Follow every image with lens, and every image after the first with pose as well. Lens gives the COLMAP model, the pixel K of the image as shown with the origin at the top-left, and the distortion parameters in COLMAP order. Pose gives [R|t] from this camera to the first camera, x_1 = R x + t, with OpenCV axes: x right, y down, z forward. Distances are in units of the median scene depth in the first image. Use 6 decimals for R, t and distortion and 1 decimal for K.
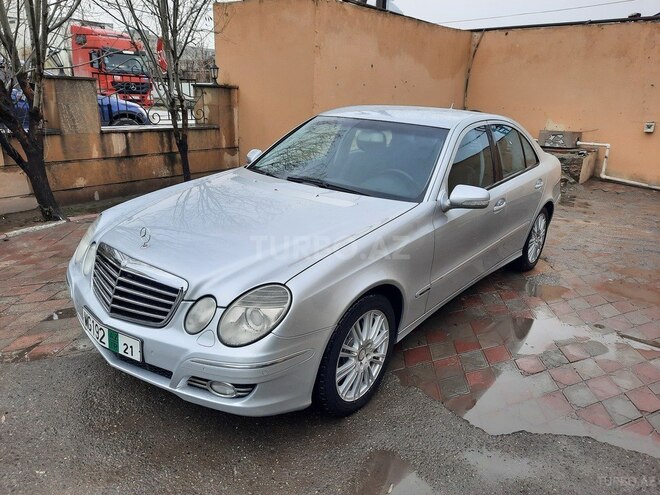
lens RADIAL K [[484.3, 0, 327.2], [0, 484.3, 249.5], [0, 0, 1]] dist [0.057070, -0.047153]
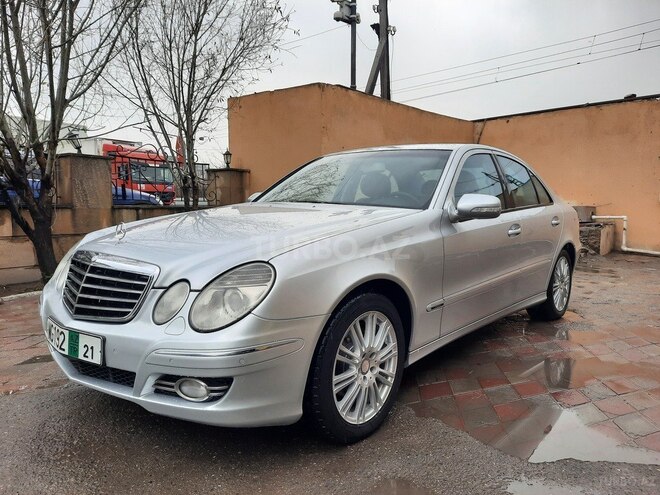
lens RADIAL K [[484.3, 0, 327.2], [0, 484.3, 249.5], [0, 0, 1]] dist [0.057070, -0.047153]
pose [[0.998946, -0.029663, -0.035026, 0.035018], [0.021120, 0.974581, -0.223040, 0.175121], [0.040751, 0.222065, 0.974180, 0.107539]]
